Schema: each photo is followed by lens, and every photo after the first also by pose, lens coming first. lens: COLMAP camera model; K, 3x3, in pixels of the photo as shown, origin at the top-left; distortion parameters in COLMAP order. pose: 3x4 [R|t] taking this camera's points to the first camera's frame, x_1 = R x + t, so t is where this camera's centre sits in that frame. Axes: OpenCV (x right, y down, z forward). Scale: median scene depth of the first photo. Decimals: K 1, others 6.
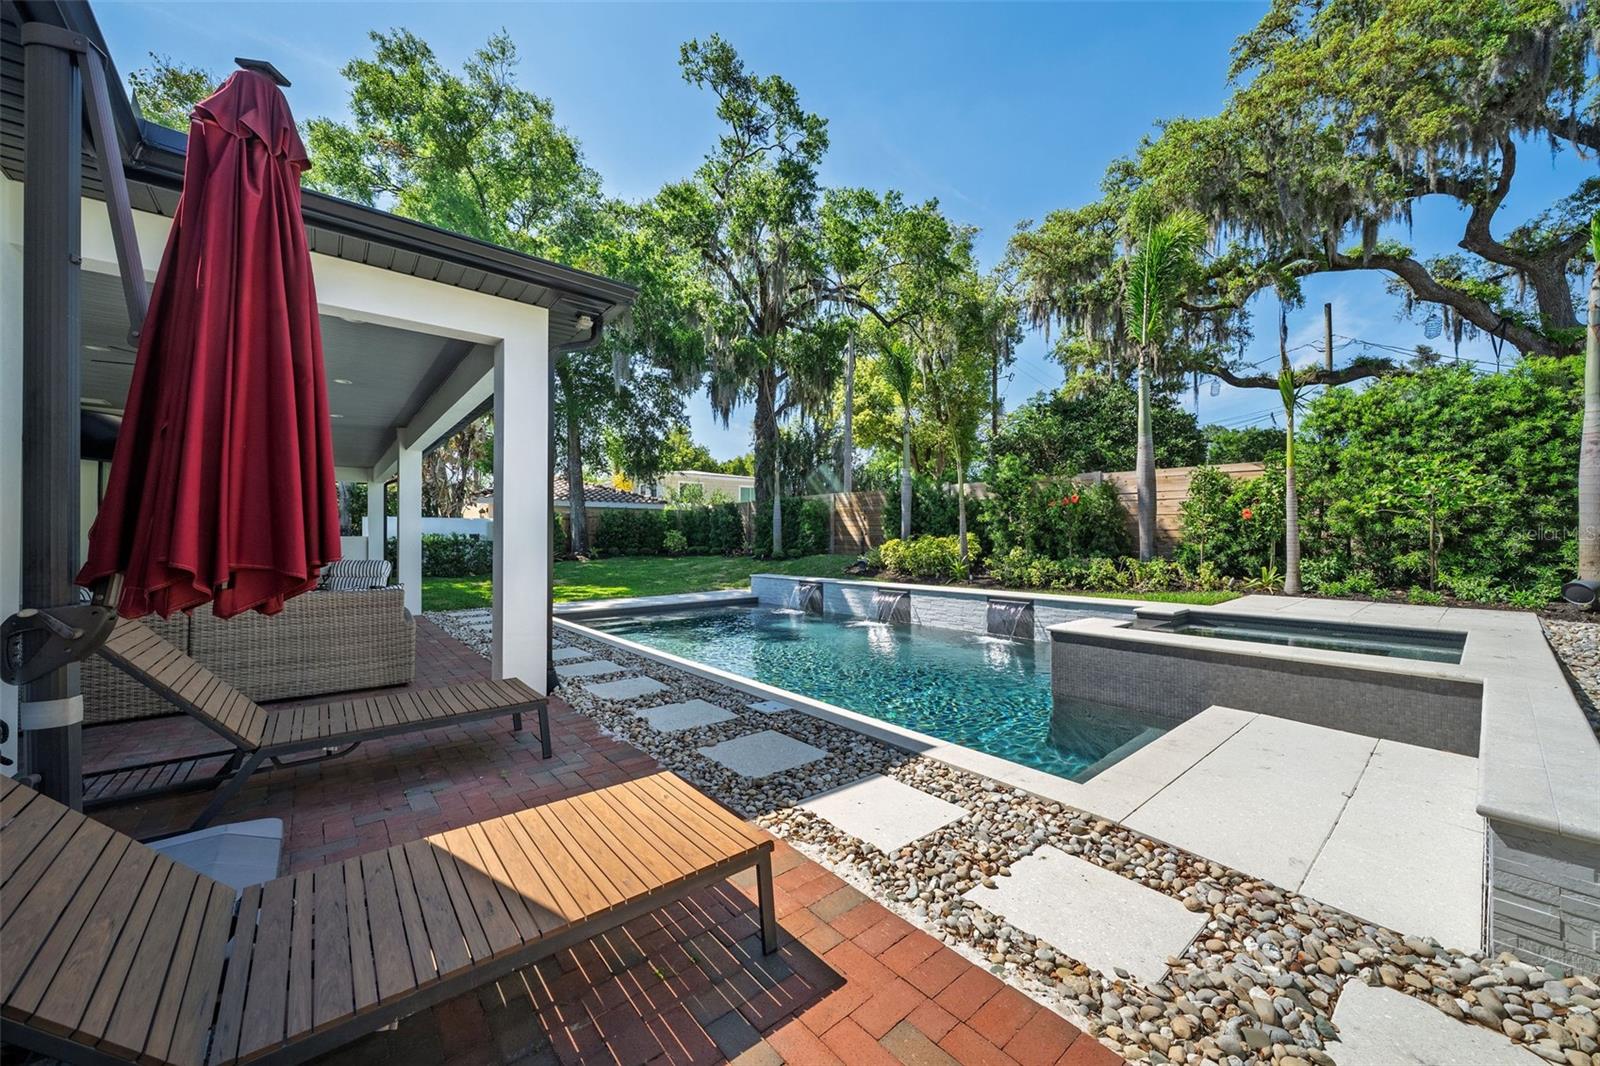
lens RADIAL K [[576.9, 0, 800.0], [0, 576.9, 533.0], [0, 0, 1]] dist [-0.000582, 0.000027]
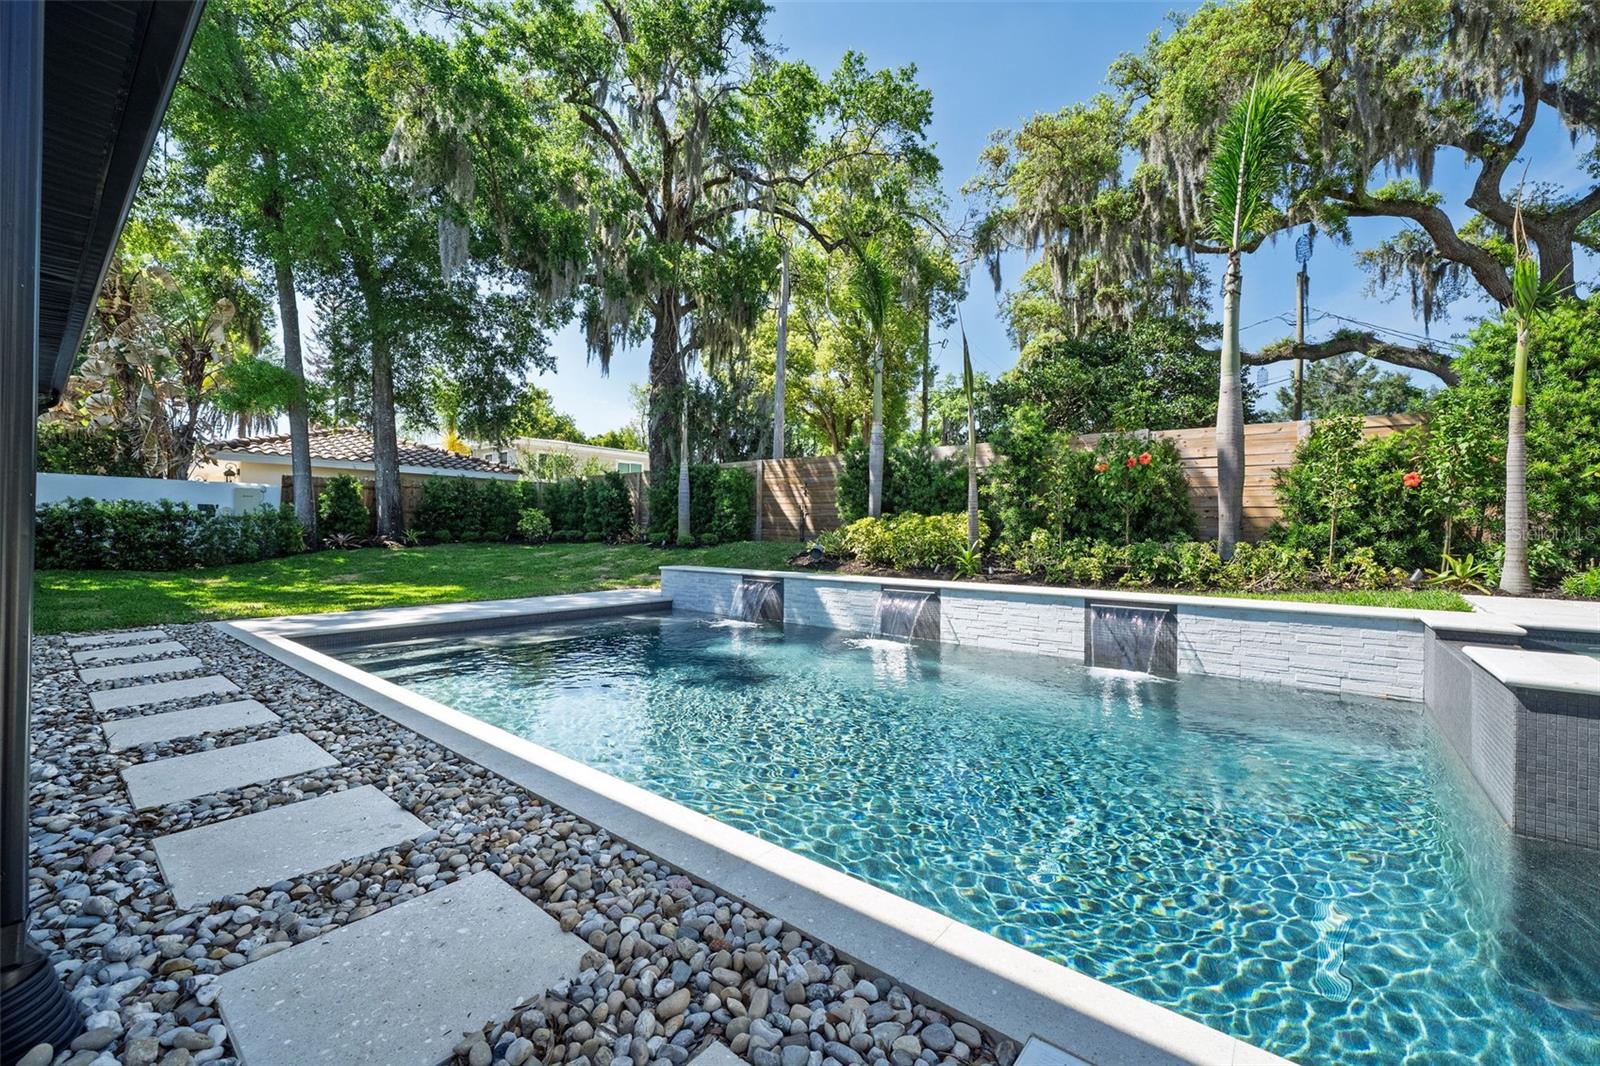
lens RADIAL K [[631.8, 0, 800.0], [0, 631.8, 533.0], [0, 0, 1]] dist [-0.000562, -0.000299]
pose [[0.981283, 0.013301, 0.192113, -0.049119], [-0.015482, 0.999832, 0.009853, 0.017249], [-0.191950, -0.012643, 0.981323, 0.185306]]
